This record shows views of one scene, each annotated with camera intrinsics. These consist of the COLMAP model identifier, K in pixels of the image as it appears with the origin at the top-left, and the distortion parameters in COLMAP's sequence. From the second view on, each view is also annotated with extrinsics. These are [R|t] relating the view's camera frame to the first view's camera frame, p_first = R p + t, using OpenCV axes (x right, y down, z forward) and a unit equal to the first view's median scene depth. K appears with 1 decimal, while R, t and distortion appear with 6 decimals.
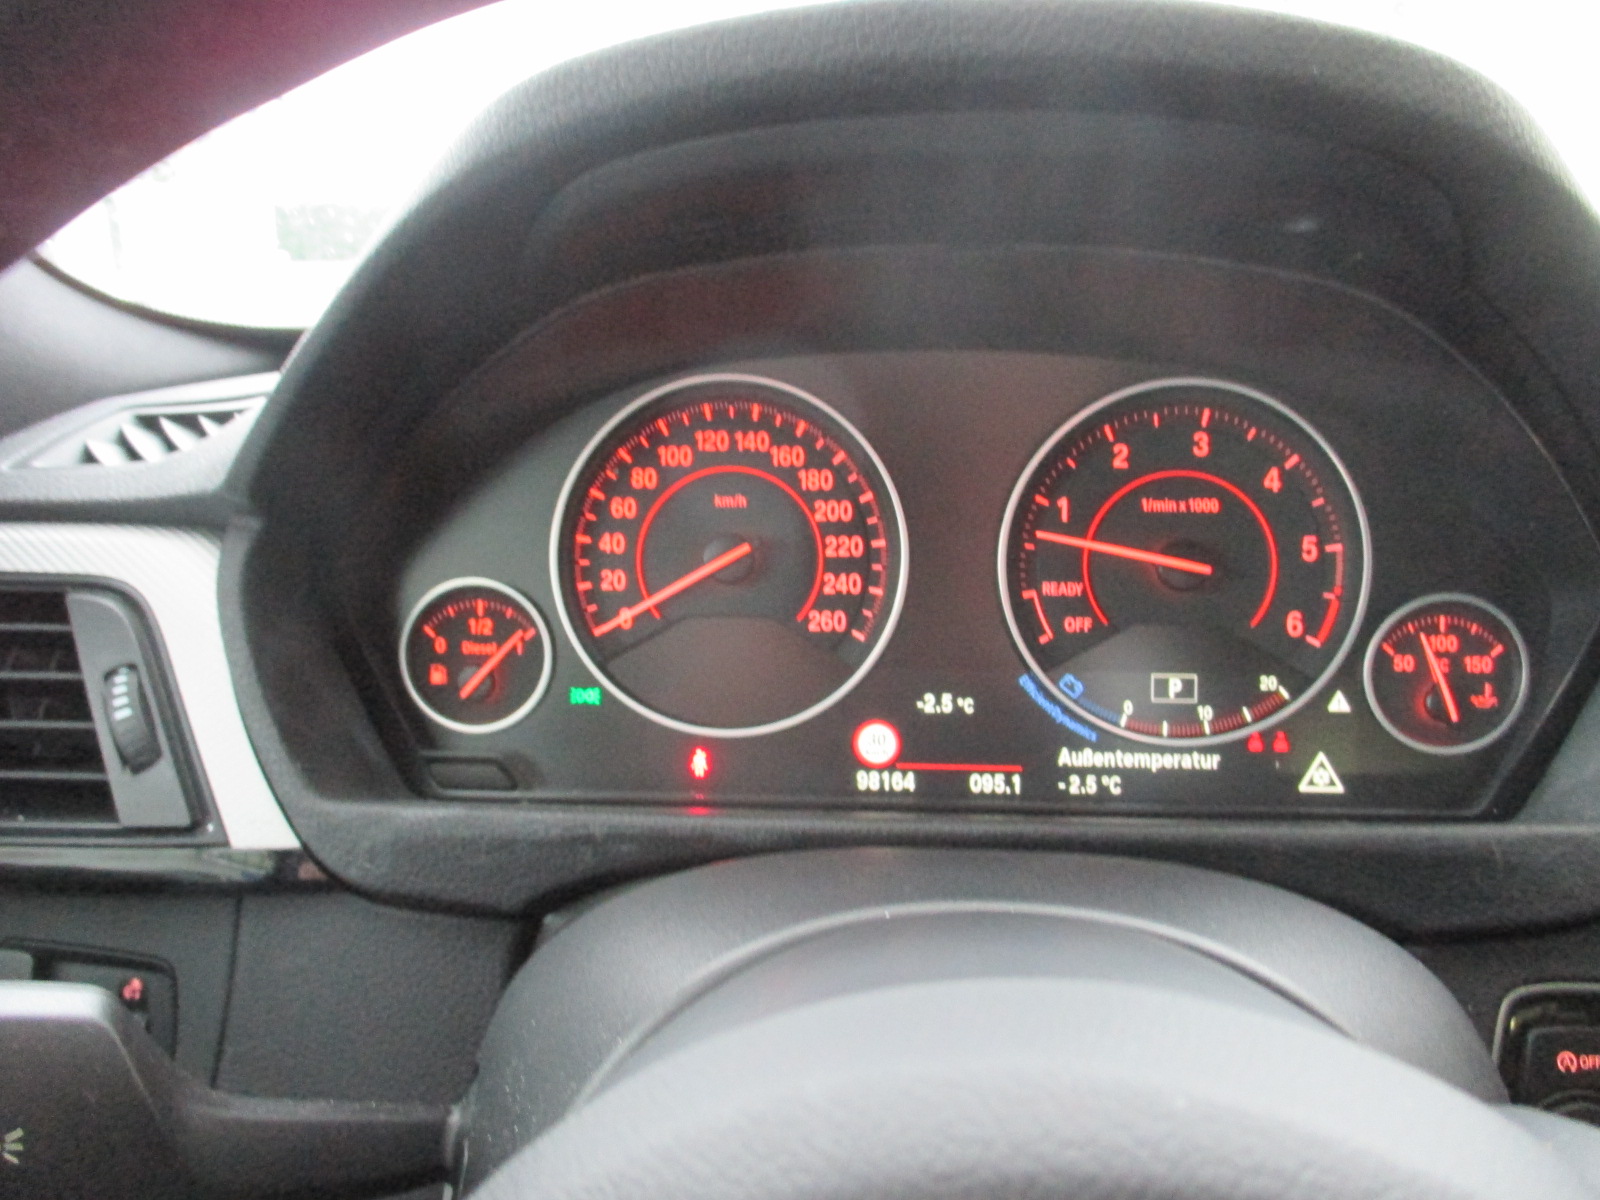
lens RADIAL K [[1299.8, 0, 799.5], [0, 1299.8, 599.8], [0, 0, 1]] dist [-0.007564, 0.000107]
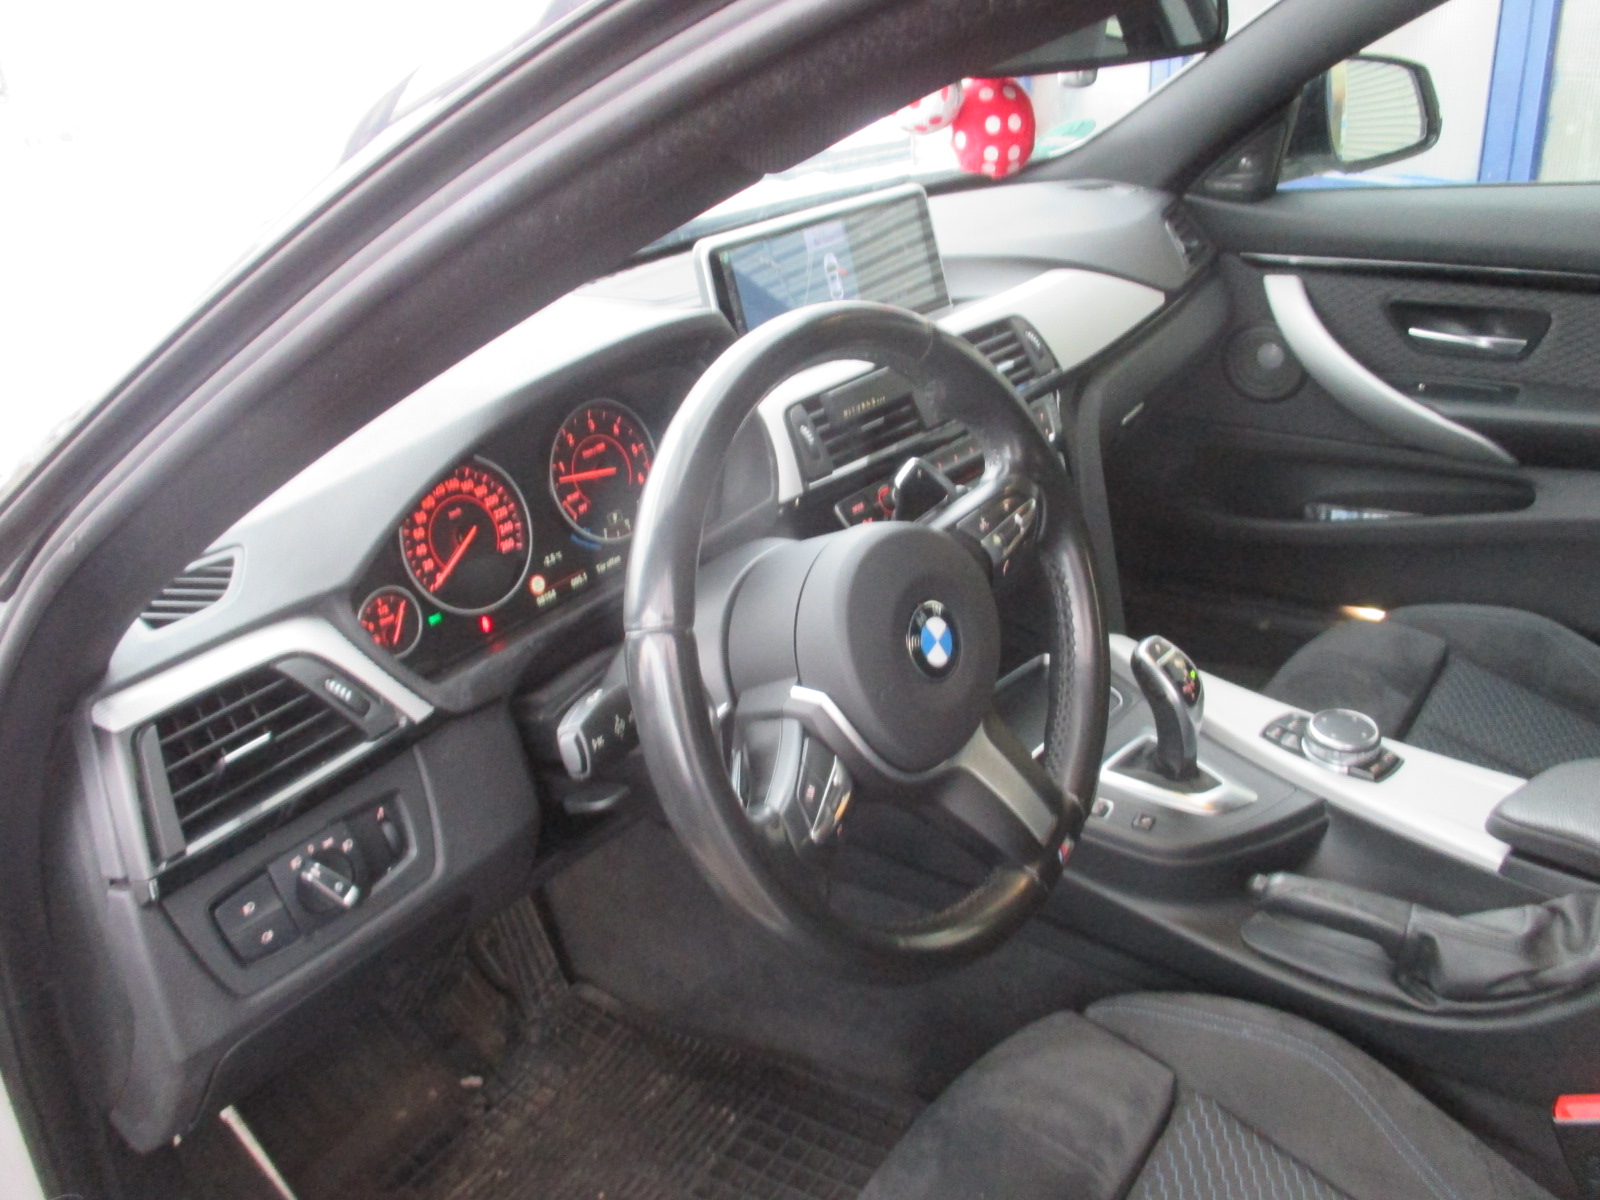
lens RADIAL K [[1299.8, 0, 807.7], [0, 1299.8, 594.1], [0, 0, 1]] dist [-0.007564, 0.000107]
pose [[0.549899, -0.406729, 0.729508, -1.432082], [0.304227, 0.910958, 0.278569, -0.392686], [-0.777854, 0.068751, 0.624673, -0.887609]]
